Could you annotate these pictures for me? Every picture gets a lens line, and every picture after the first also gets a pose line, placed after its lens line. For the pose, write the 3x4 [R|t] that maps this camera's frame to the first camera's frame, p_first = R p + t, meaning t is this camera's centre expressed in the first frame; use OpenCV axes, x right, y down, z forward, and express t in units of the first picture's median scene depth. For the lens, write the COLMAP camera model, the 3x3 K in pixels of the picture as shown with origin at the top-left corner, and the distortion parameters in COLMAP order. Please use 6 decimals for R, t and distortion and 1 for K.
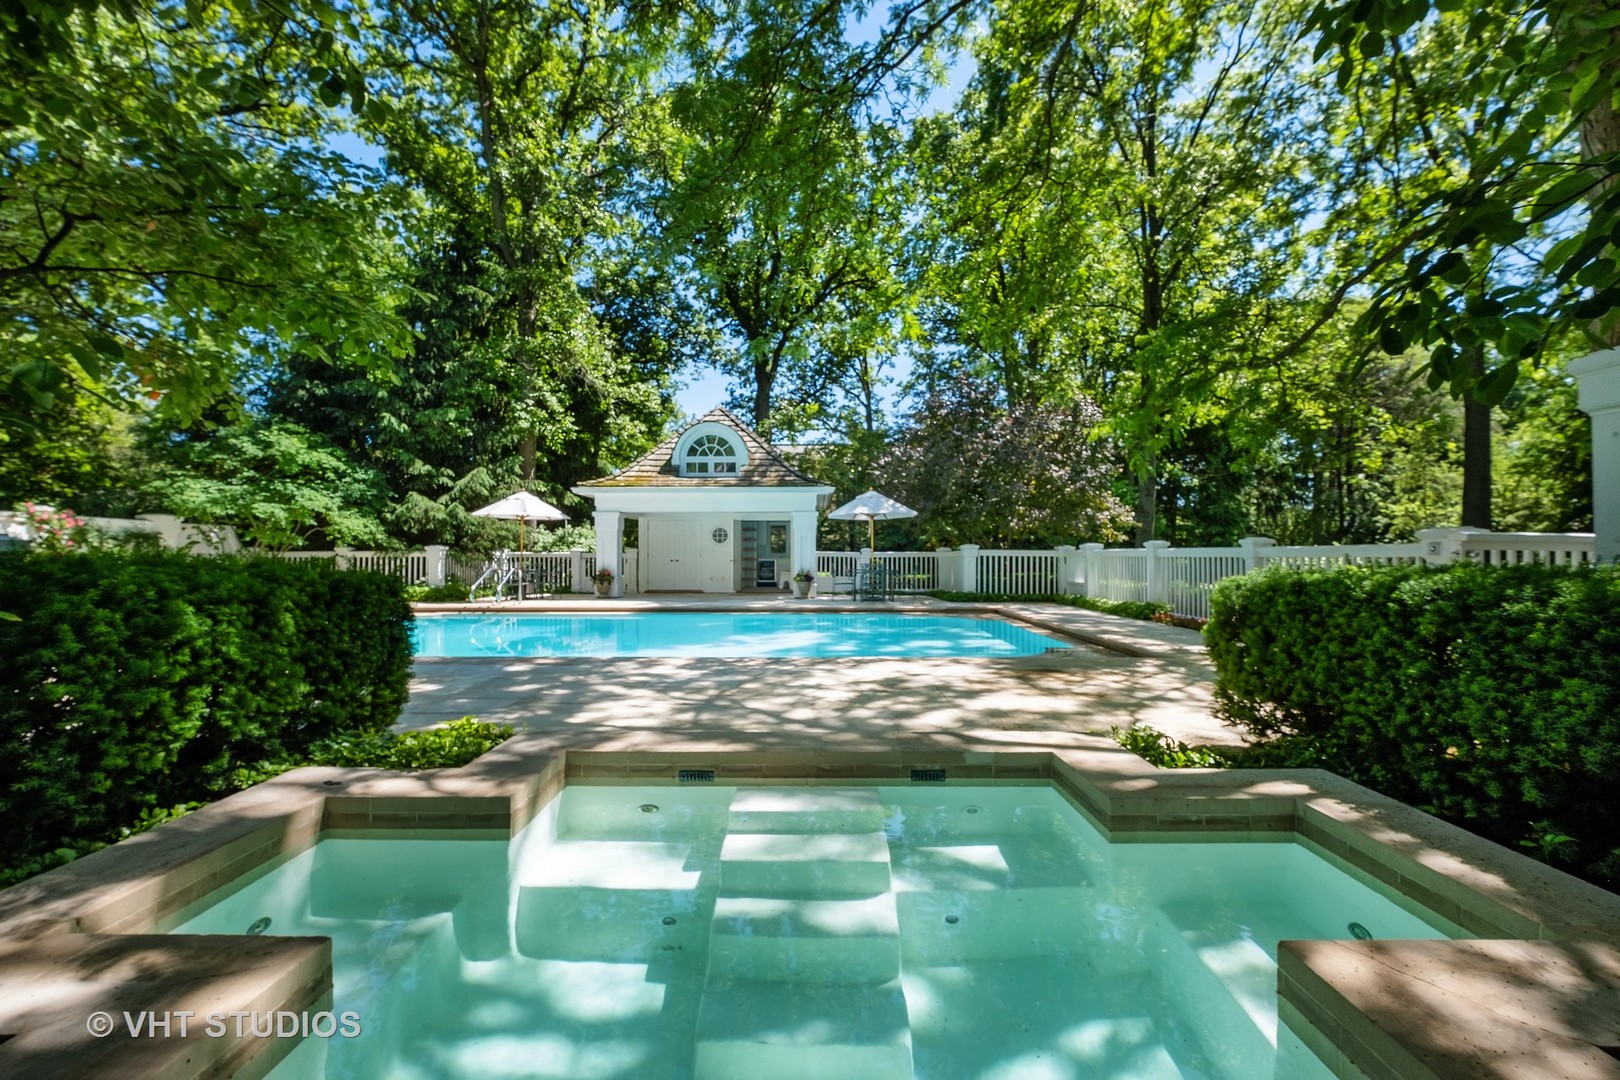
lens RADIAL K [[713.2, 0, 806.7], [0, 713.2, 534.0], [0, 0, 1]] dist [-0.000275, -0.000279]
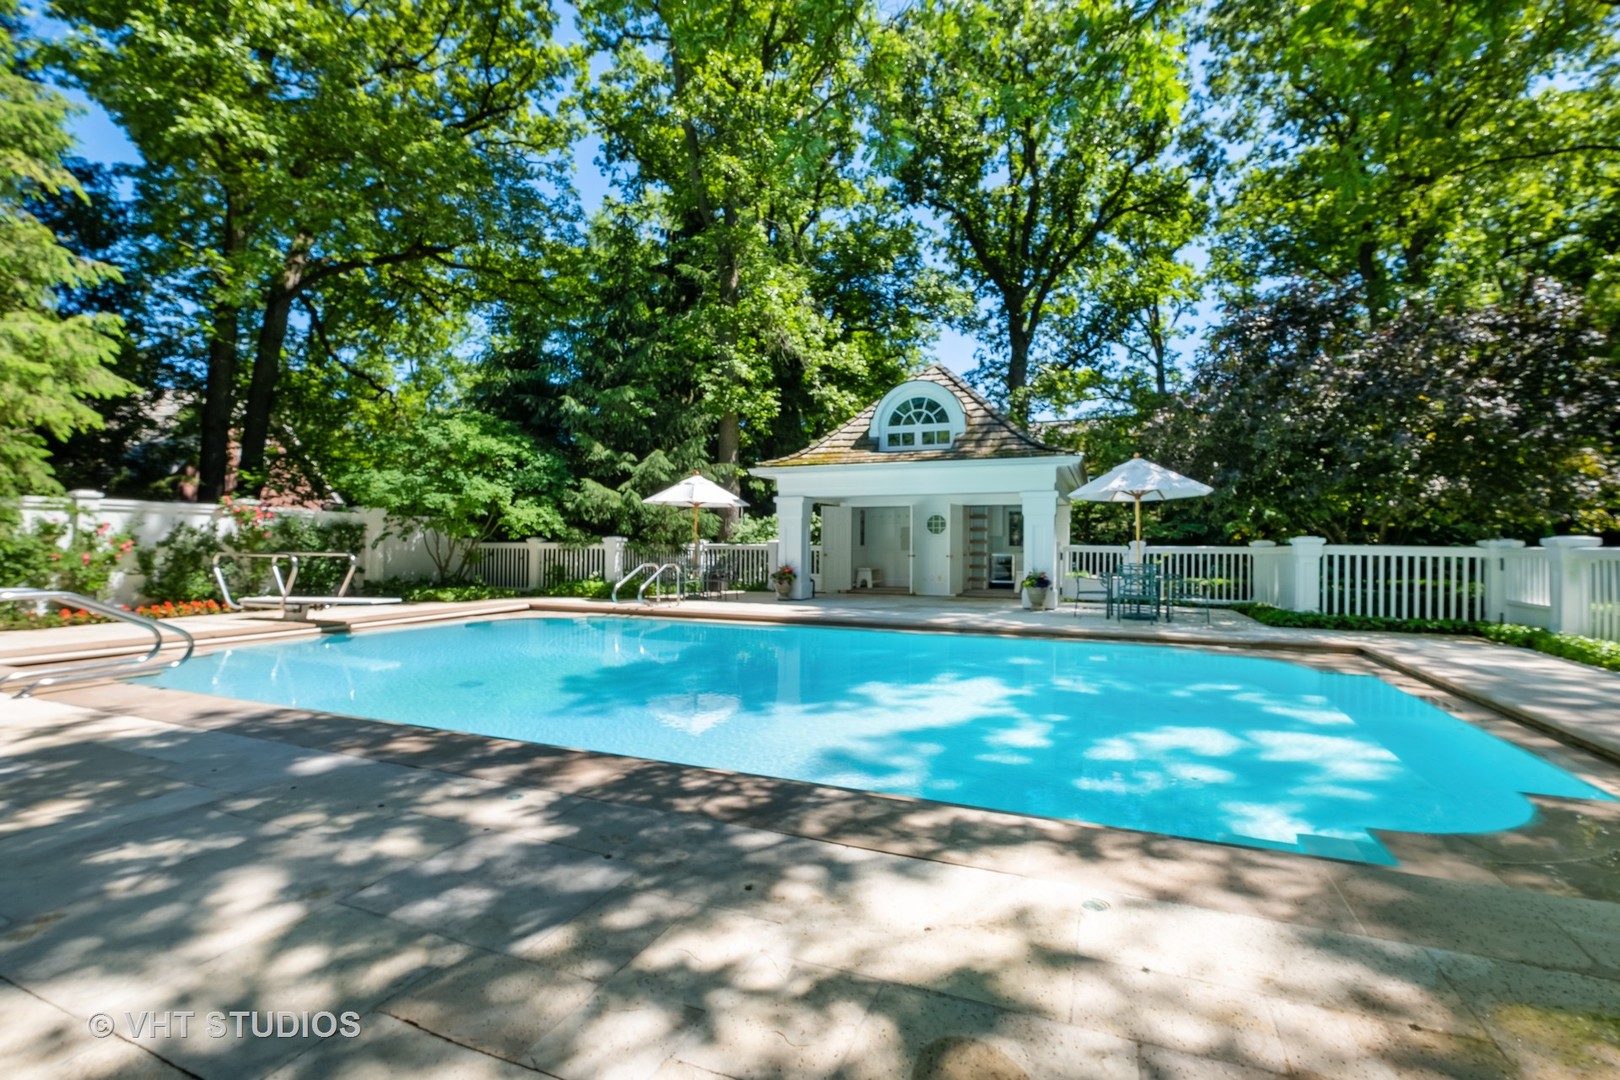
lens RADIAL K [[713.2, 0, 806.7], [0, 713.2, 534.0], [0, 0, 1]] dist [-0.000275, -0.000279]
pose [[0.925935, 0.000851, -0.377682, 0.046363], [0.004676, 0.999895, 0.013717, 0.001082], [0.377654, -0.014467, 0.925834, 0.203807]]
